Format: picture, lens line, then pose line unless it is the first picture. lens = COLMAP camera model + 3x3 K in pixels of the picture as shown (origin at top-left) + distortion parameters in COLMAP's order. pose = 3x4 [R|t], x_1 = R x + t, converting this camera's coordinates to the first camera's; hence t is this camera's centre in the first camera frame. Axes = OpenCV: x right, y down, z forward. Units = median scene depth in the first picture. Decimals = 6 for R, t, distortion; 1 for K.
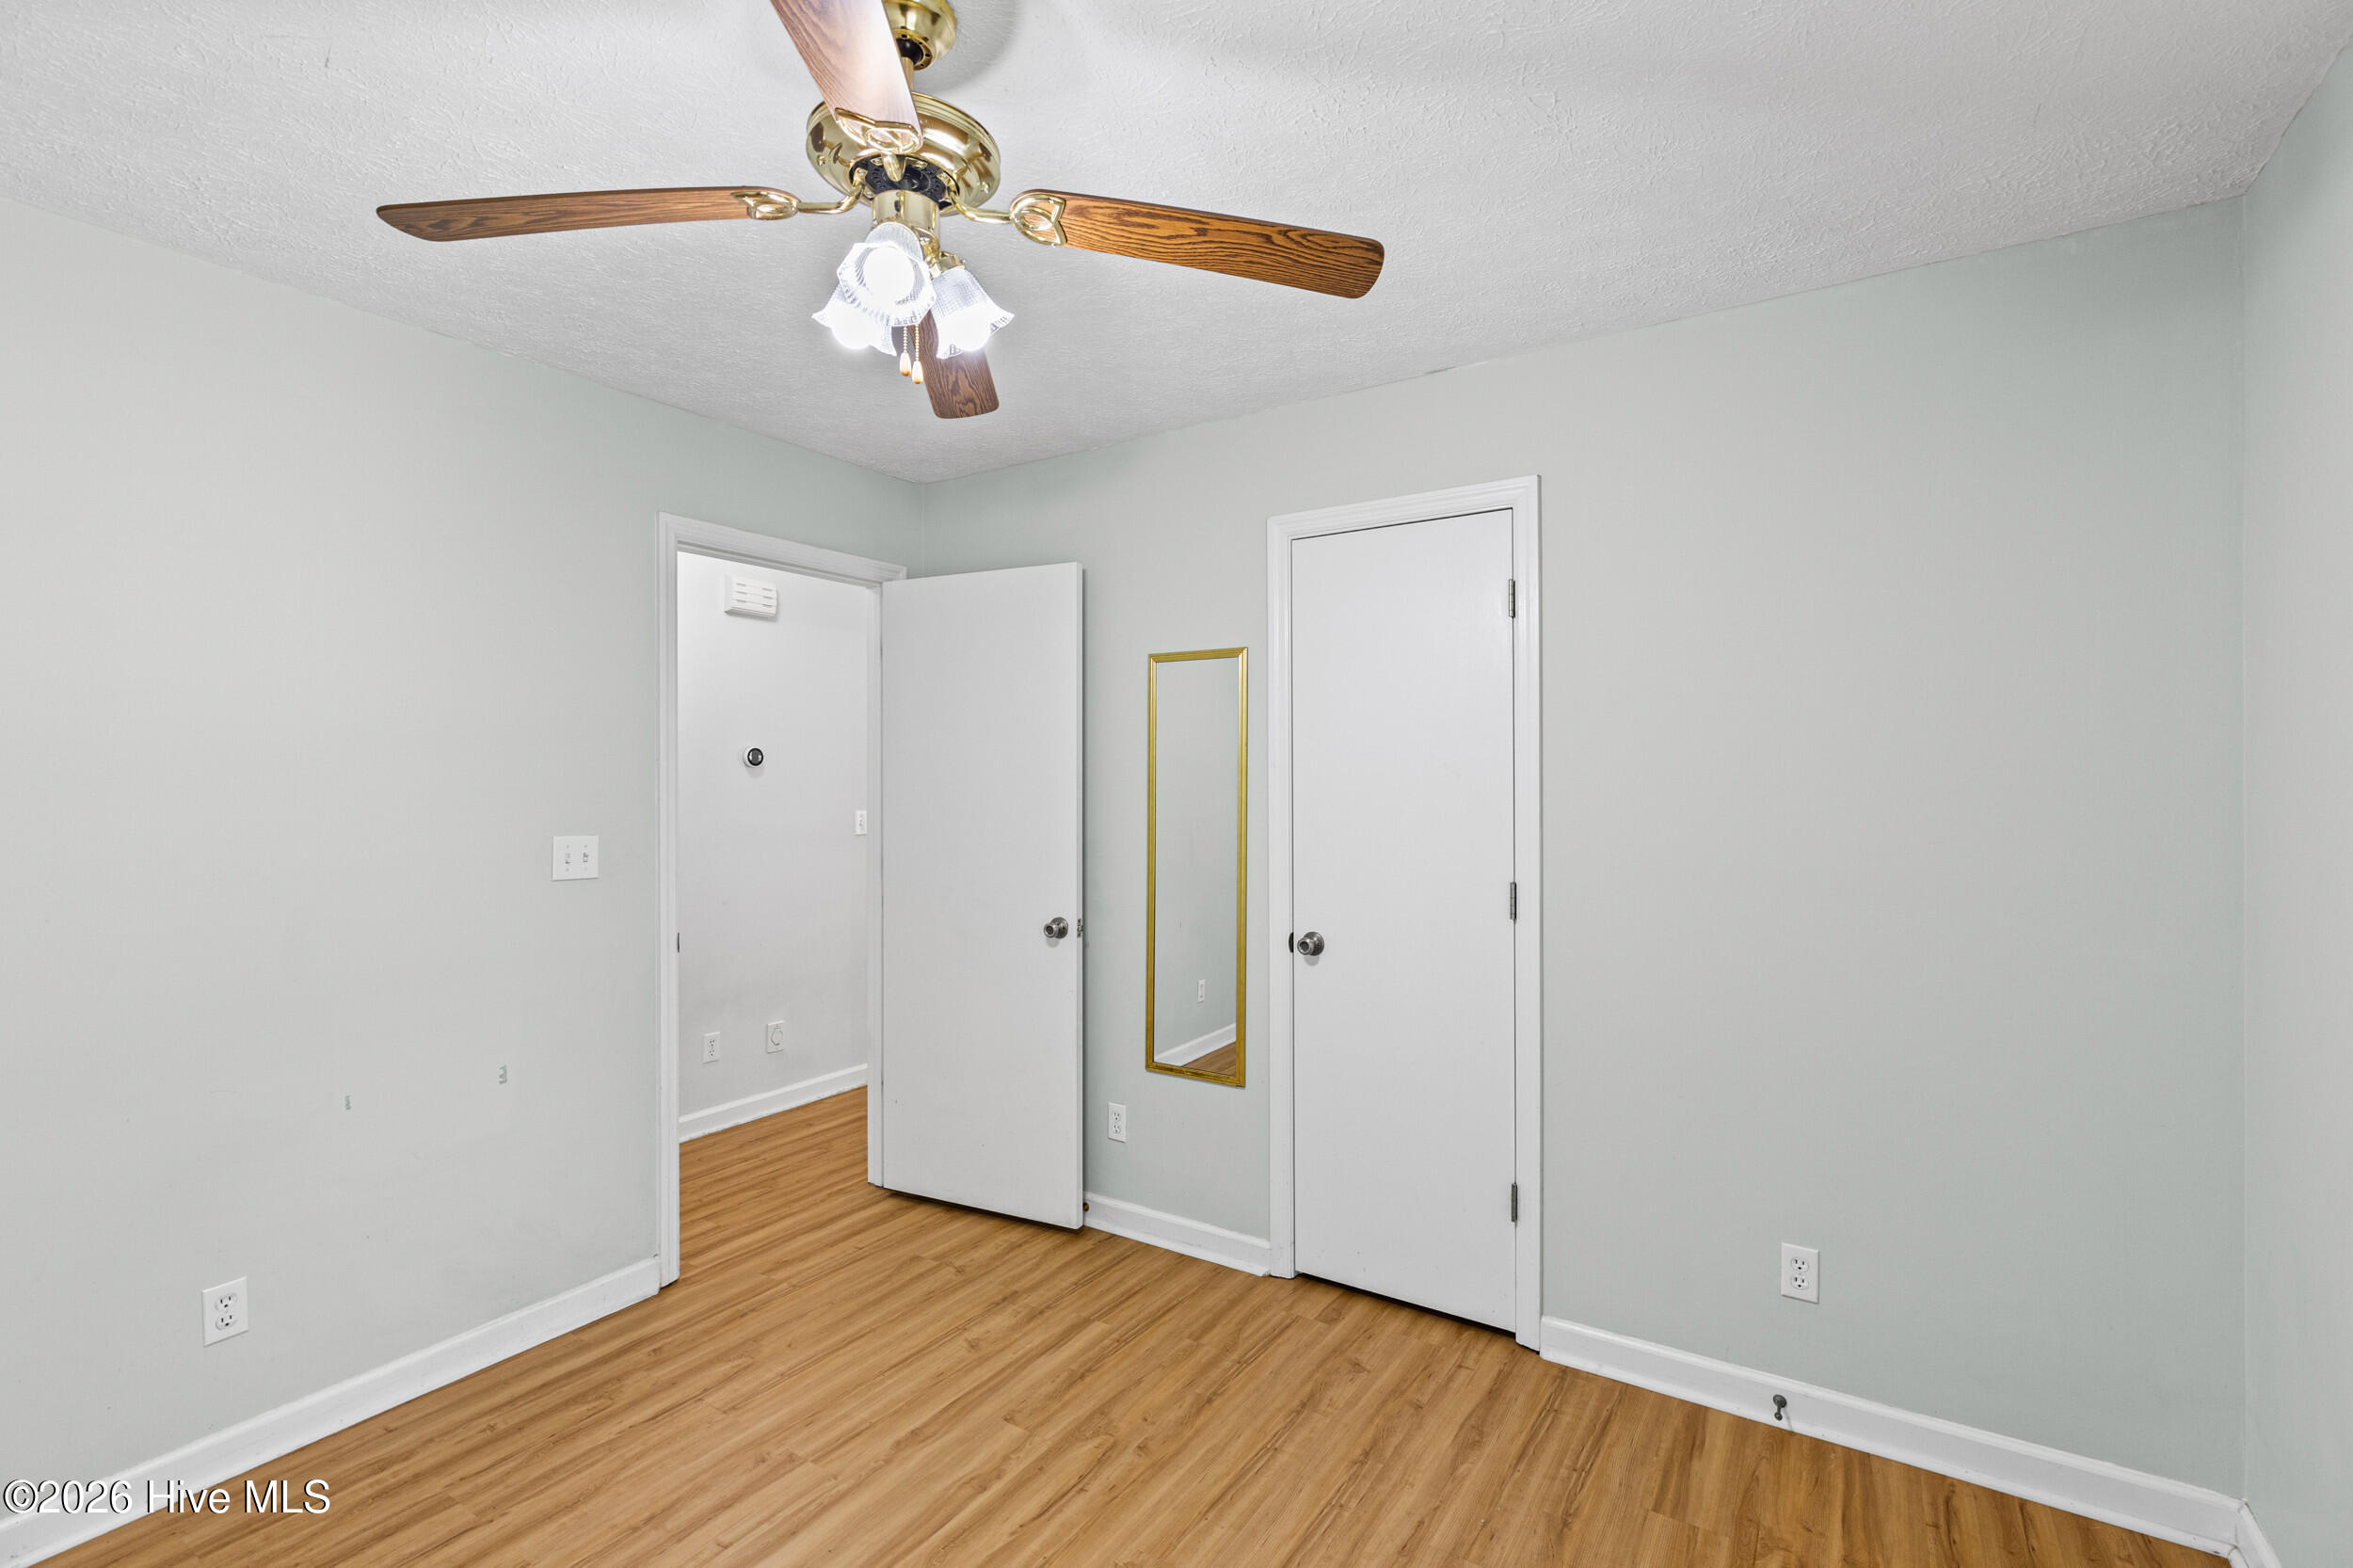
lens RADIAL K [[1068.7, 0, 1187.8], [0, 1068.7, 774.5], [0, 0, 1]] dist [0.012818, 0.000567]
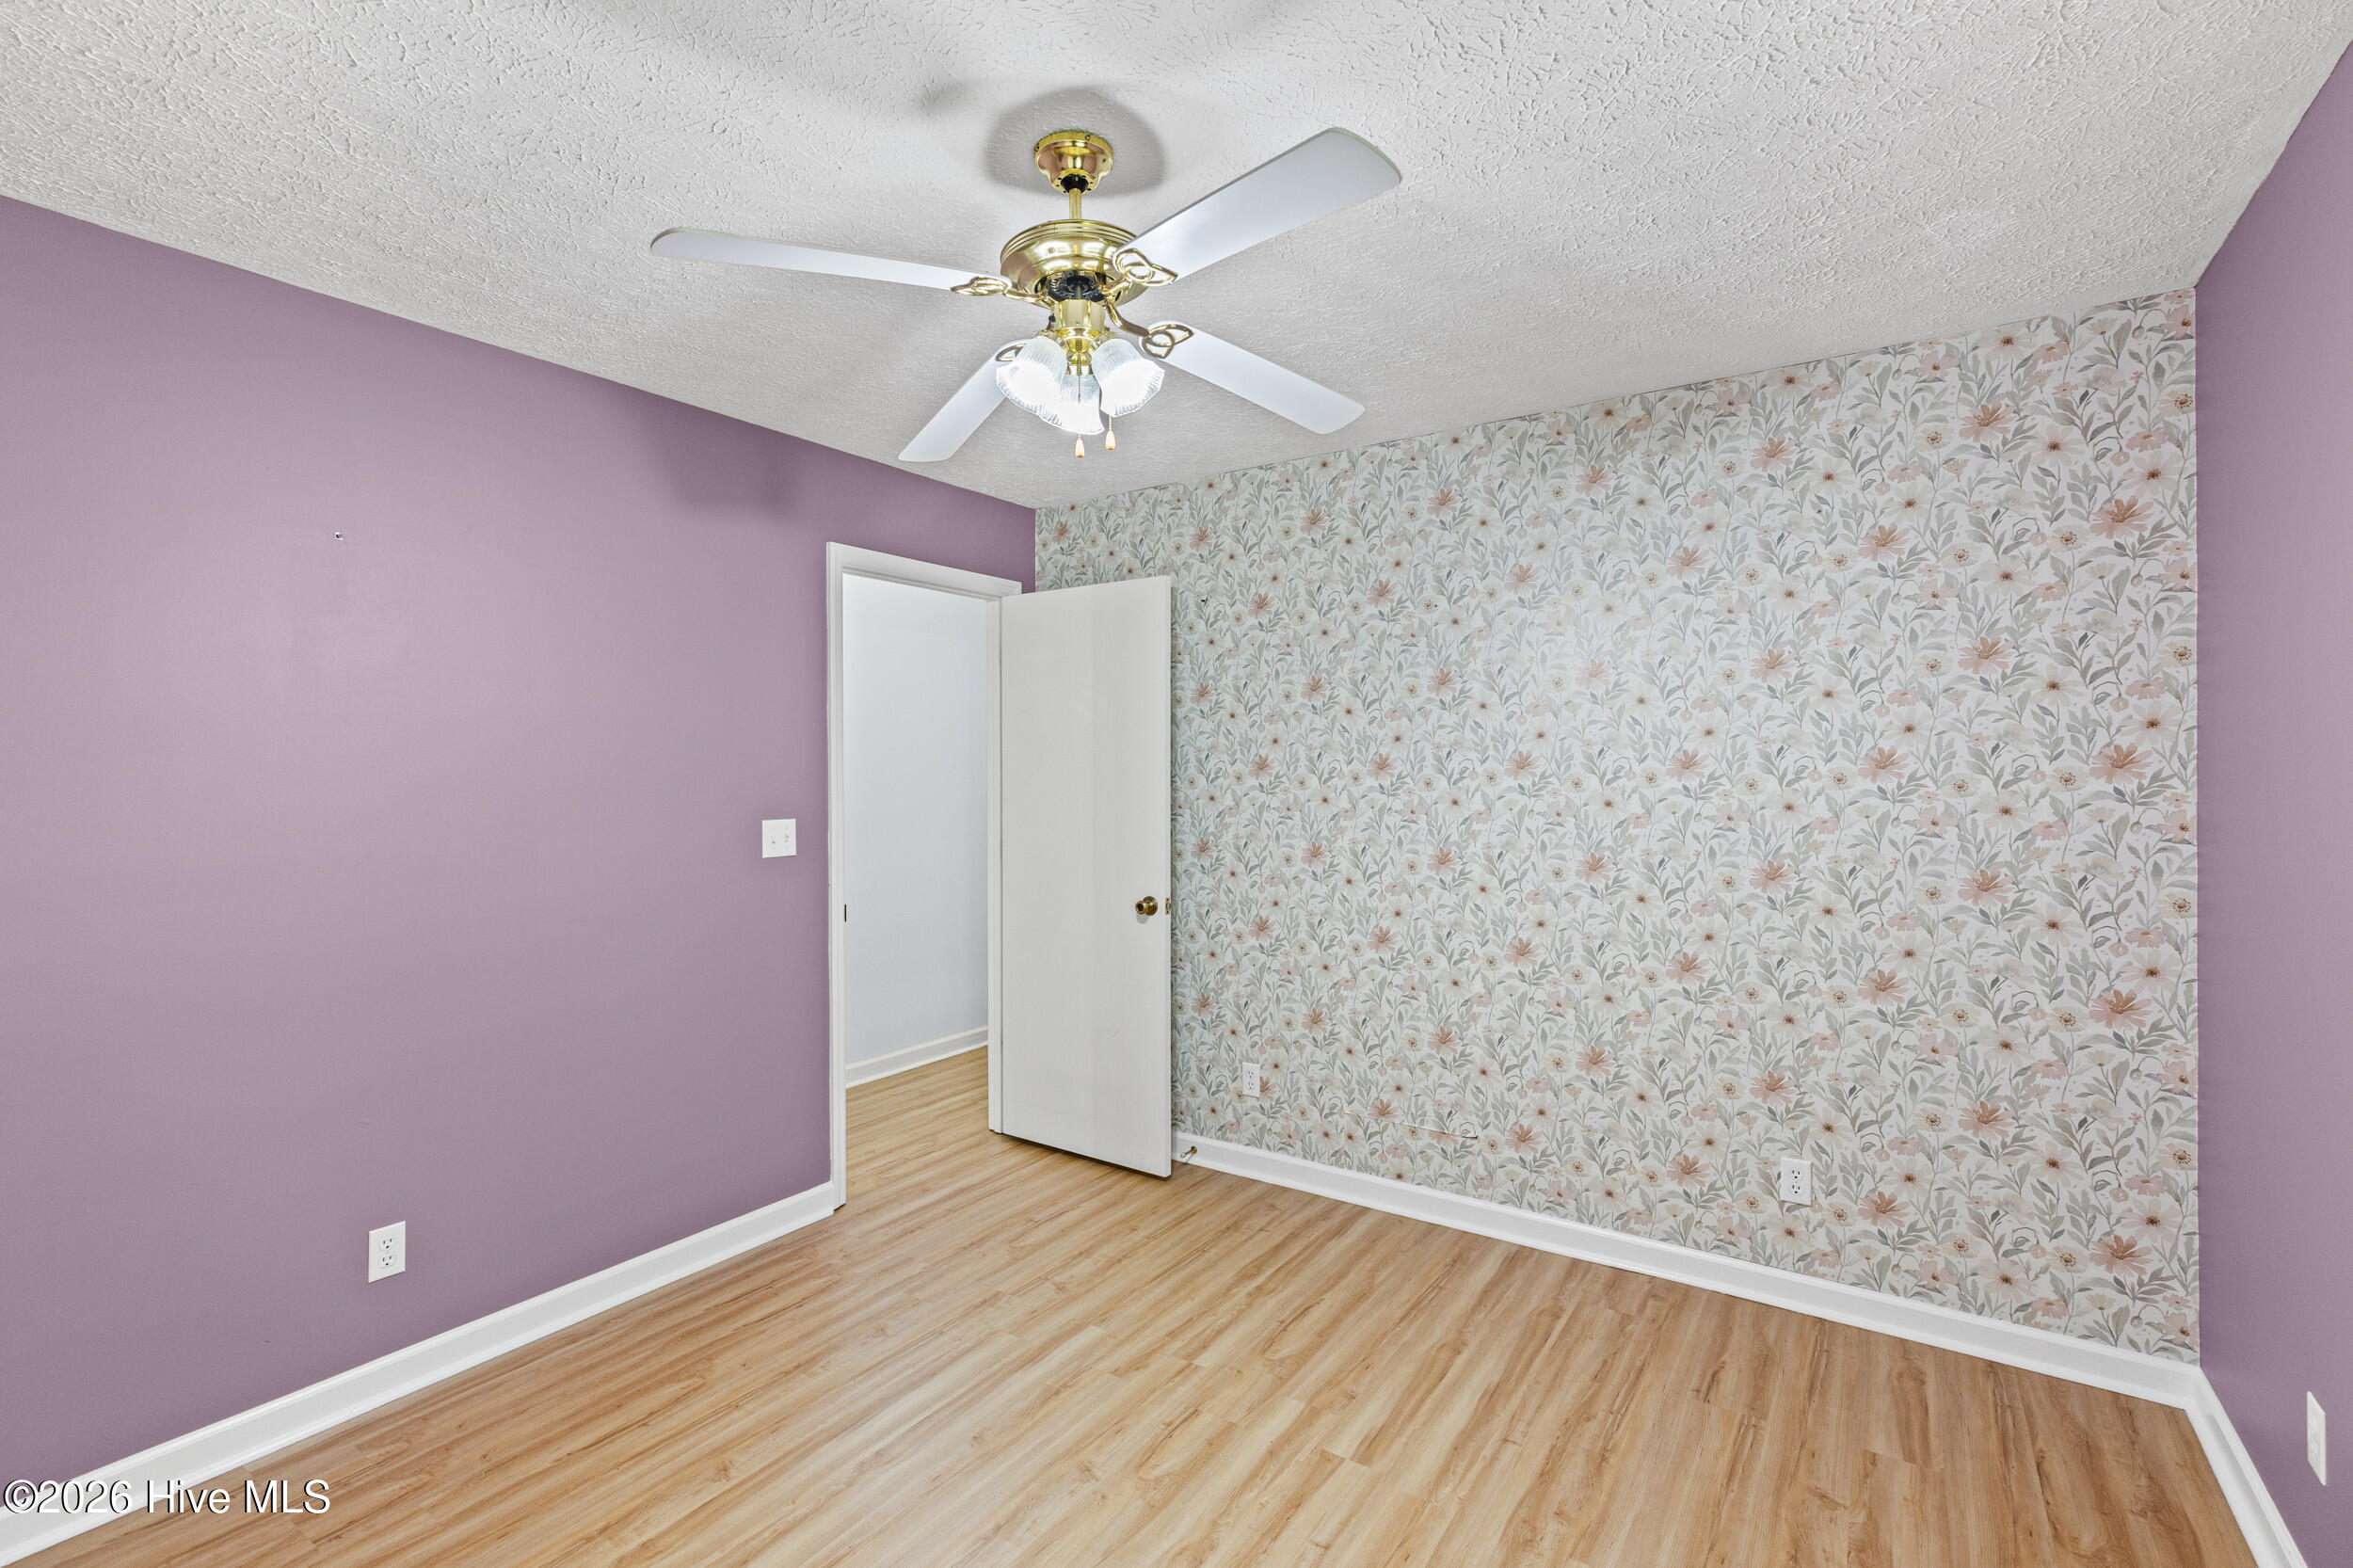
lens RADIAL K [[1068.7, 0, 1186.3], [0, 1068.7, 776.9], [0, 0, 1]] dist [0.012818, 0.000567]
pose [[0.999847, -0.000025, -0.017469, -0.102137], [0.000225, 0.999934, 0.011458, -0.003993], [0.017467, -0.011460, 0.999782, -0.167330]]
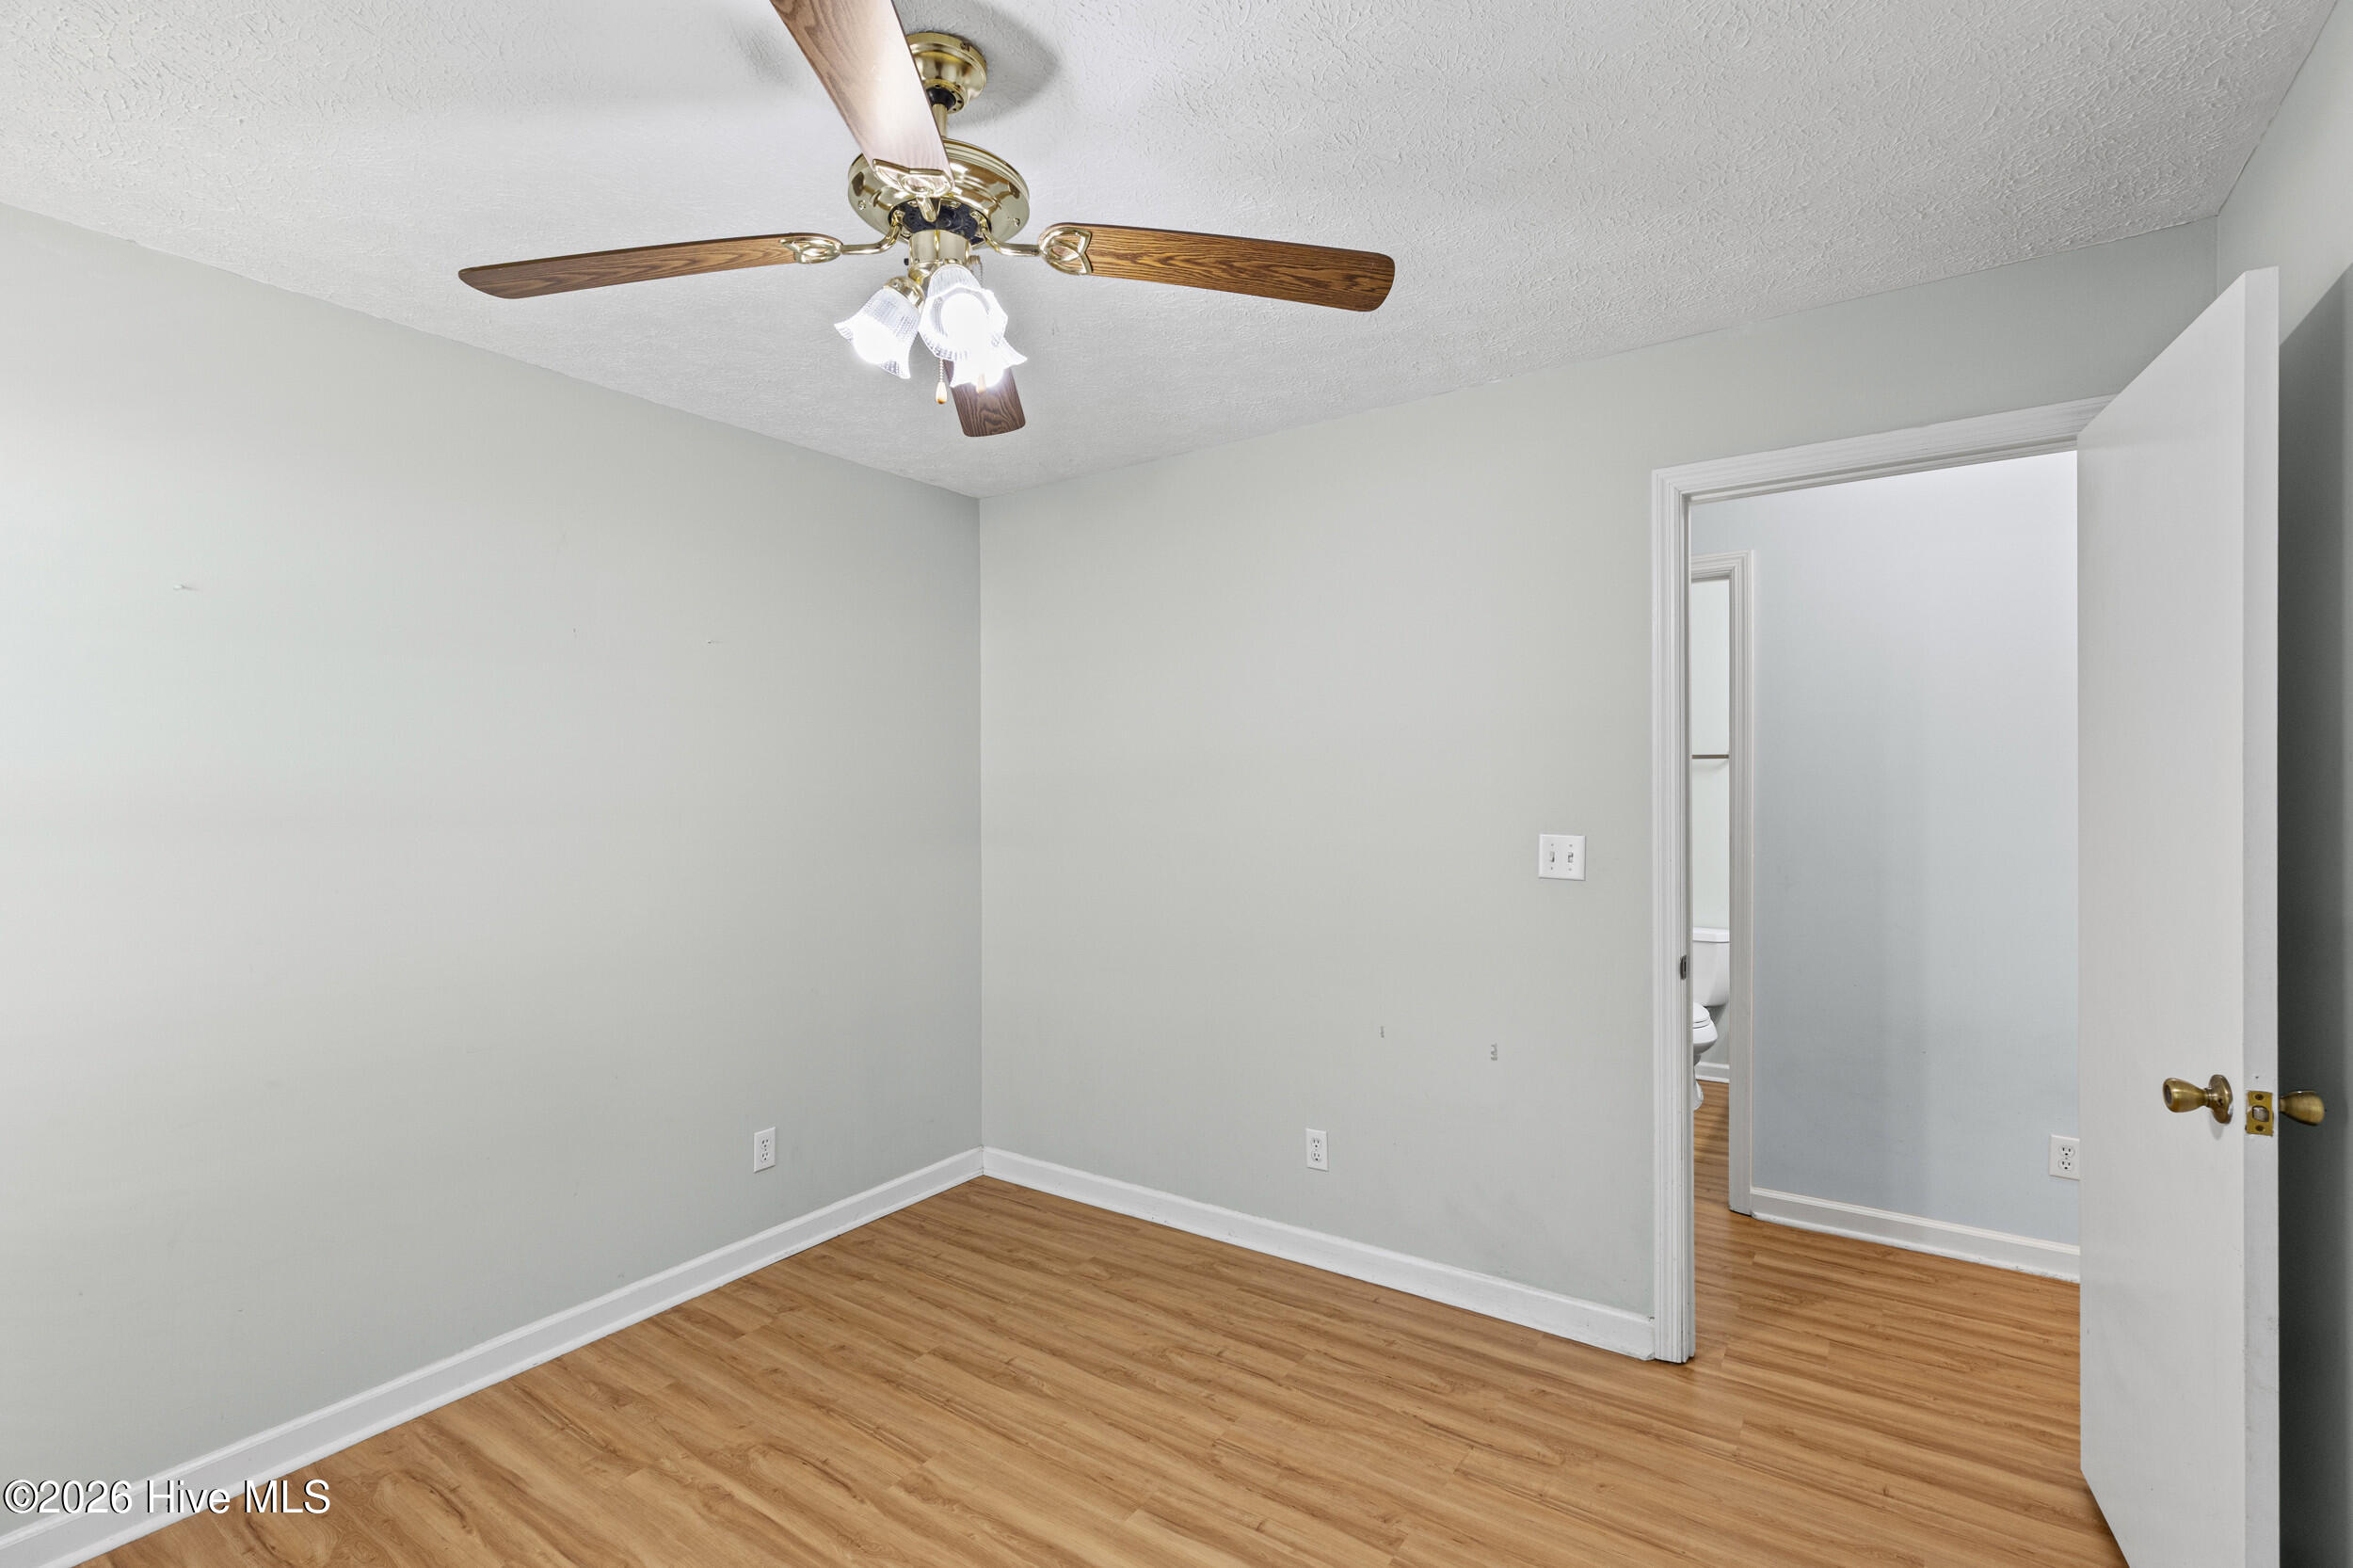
lens RADIAL K [[1068.7, 0, 1183.1], [0, 1068.7, 775.7], [0, 0, 1]] dist [0.012818, 0.000567]
pose [[-0.040669, -0.007675, -0.999143, 0.423817], [0.014187, 0.999865, -0.008258, 0.006449], [0.999072, -0.014511, -0.040554, 0.694560]]
